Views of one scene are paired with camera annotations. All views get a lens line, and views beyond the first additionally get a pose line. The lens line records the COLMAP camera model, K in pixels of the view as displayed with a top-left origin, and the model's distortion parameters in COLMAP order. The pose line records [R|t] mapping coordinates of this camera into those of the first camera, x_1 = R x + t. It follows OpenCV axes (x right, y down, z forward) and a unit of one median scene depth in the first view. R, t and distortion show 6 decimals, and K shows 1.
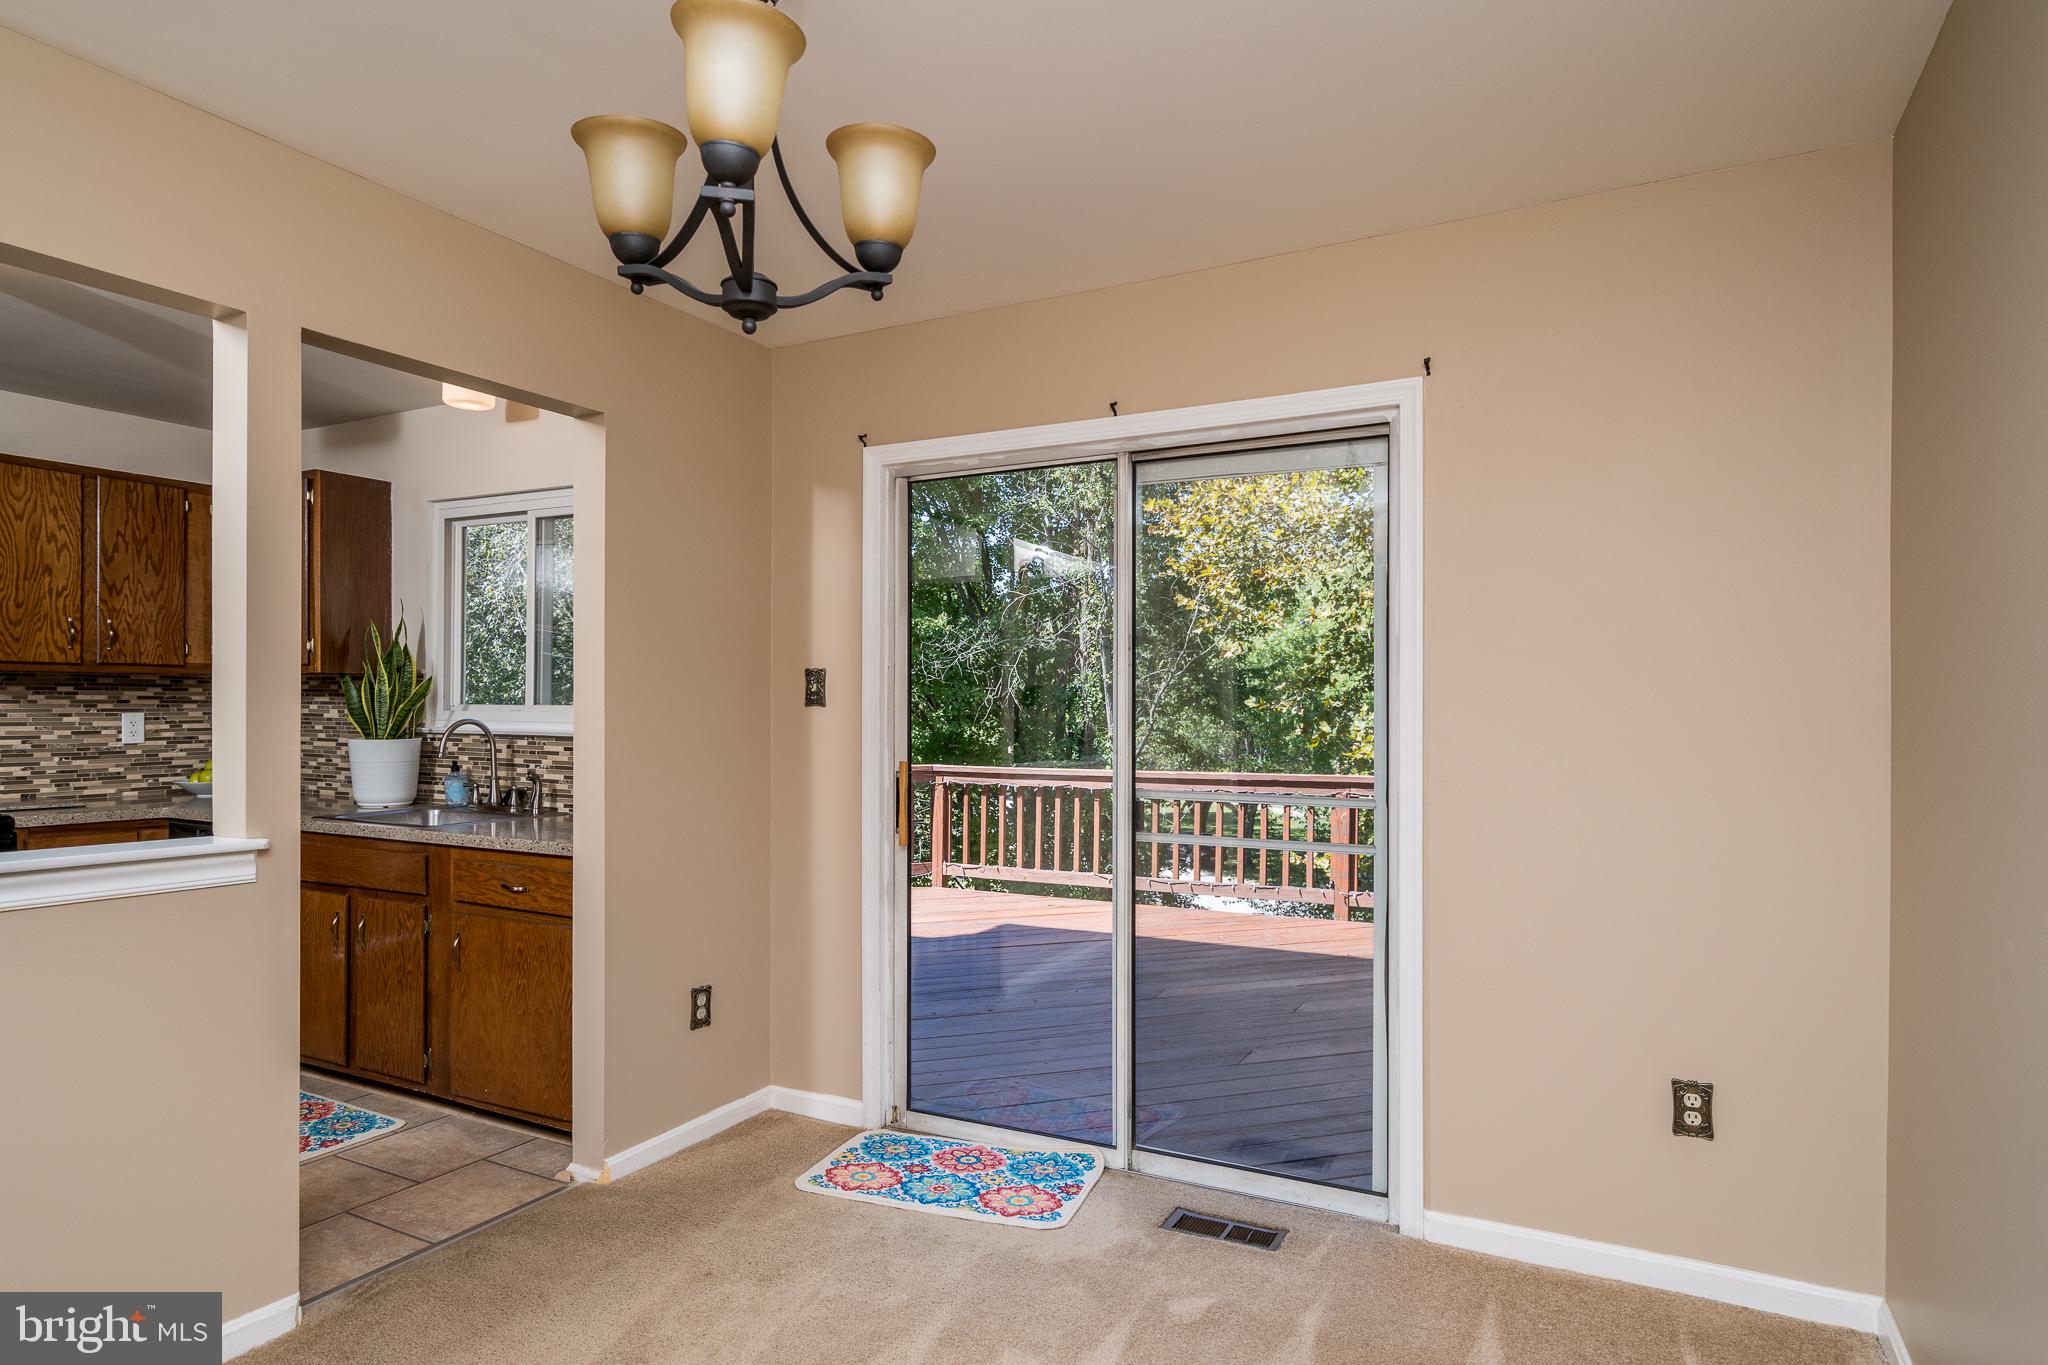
lens RADIAL K [[1158.6, 0, 1005.5], [0, 1158.6, 725.8], [0, 0, 1]] dist [-0.003255, -0.001965]
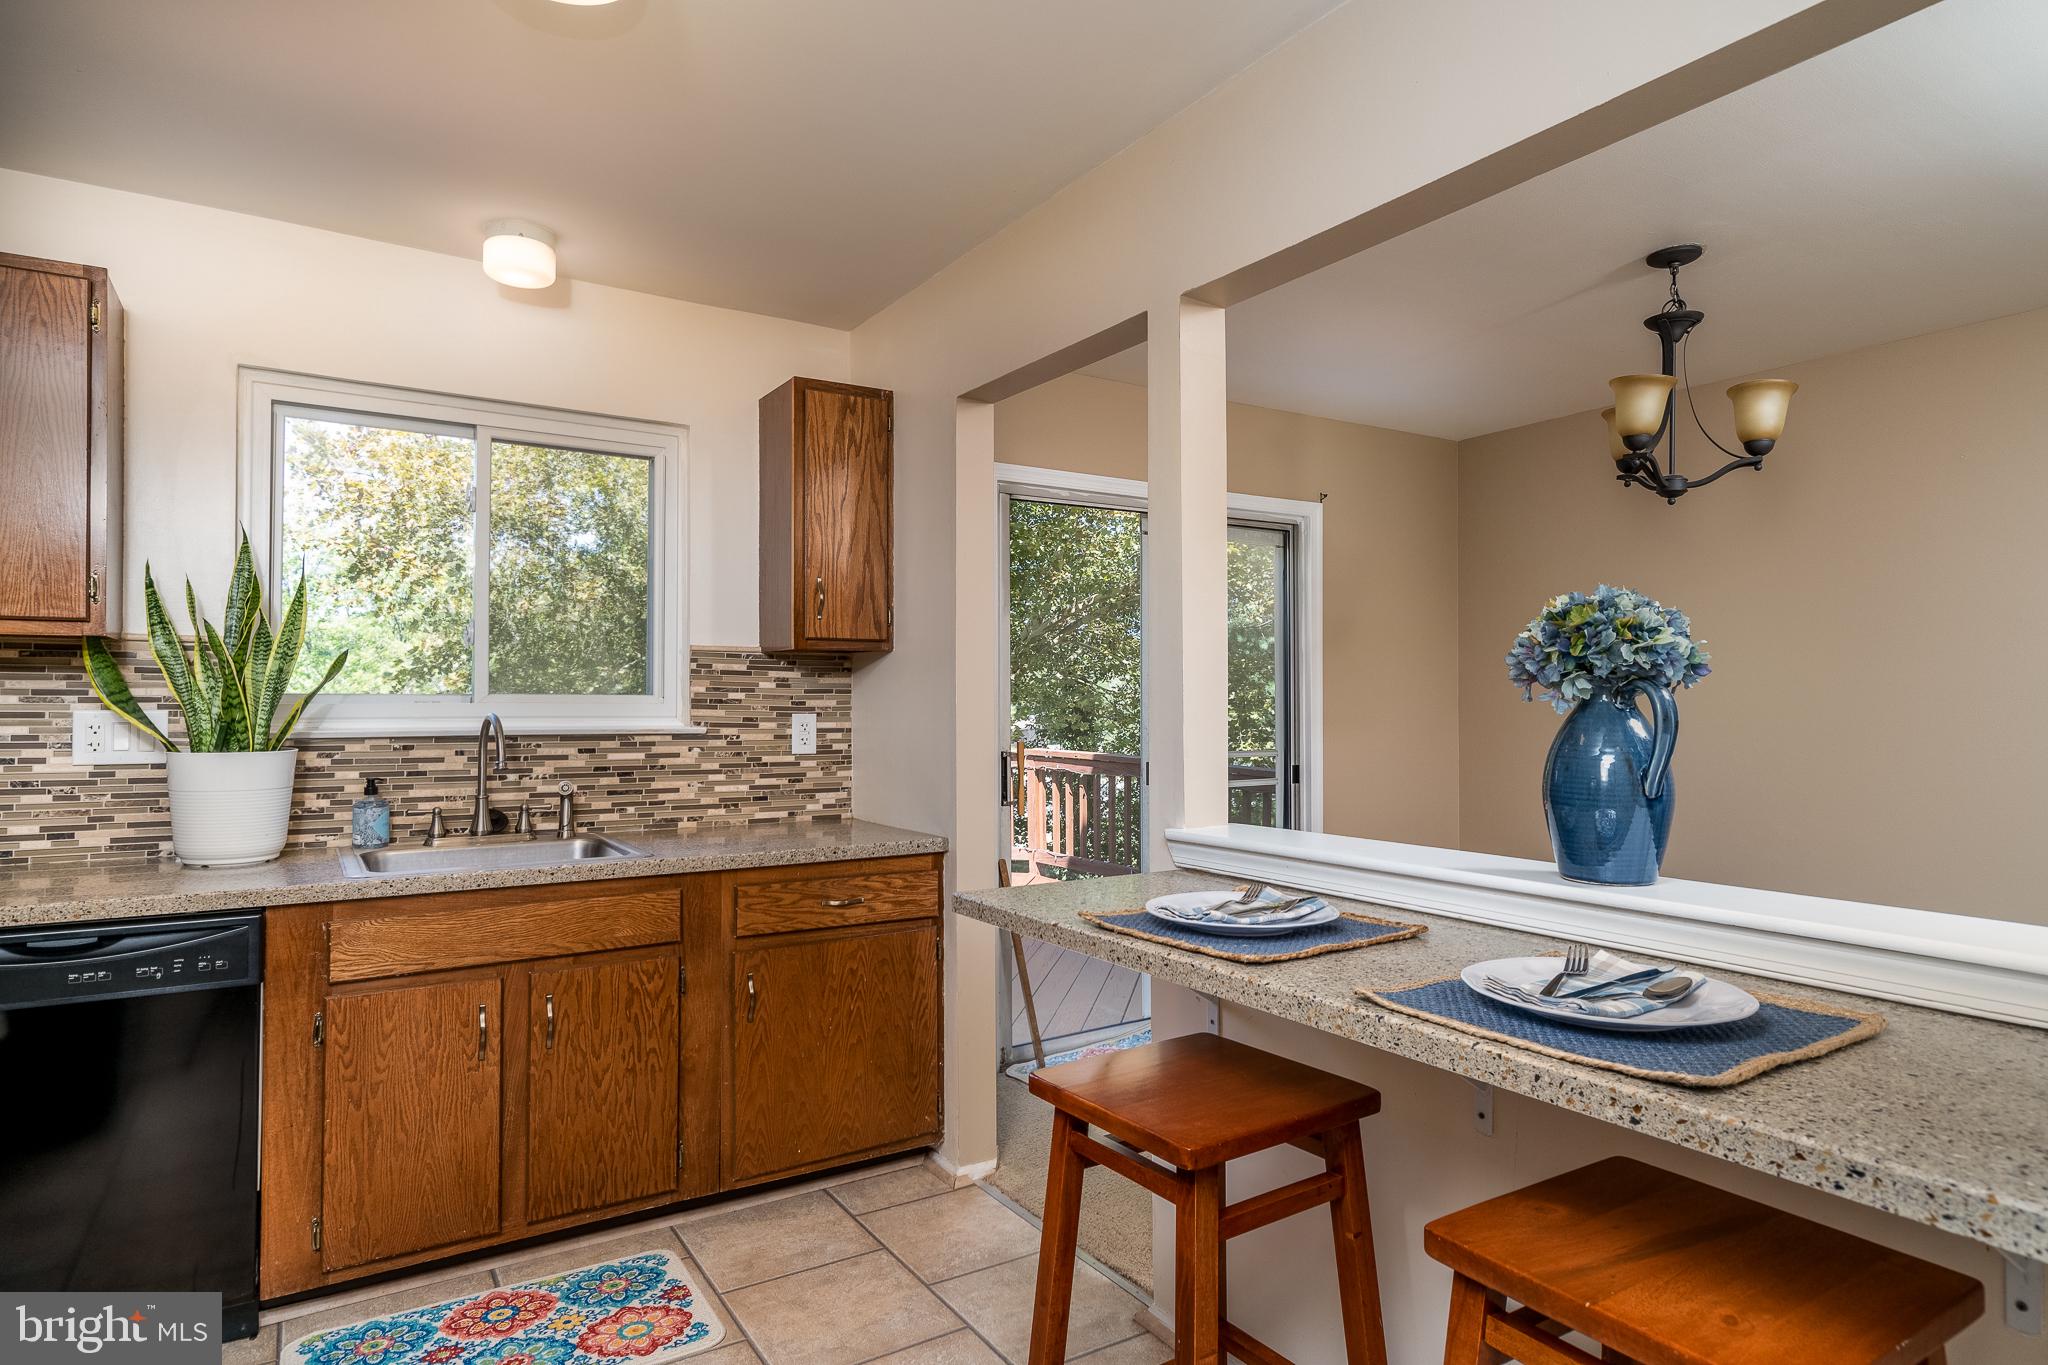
lens RADIAL K [[1158.6, 0, 1024.9], [0, 1158.6, 675.6], [0, 0, 1]] dist [-0.003255, -0.001965]
pose [[0.489666, 0.004477, 0.871898, -1.072077], [0.014645, 0.999804, -0.013359, -0.018334], [-0.871787, 0.019311, 0.489505, 0.420424]]
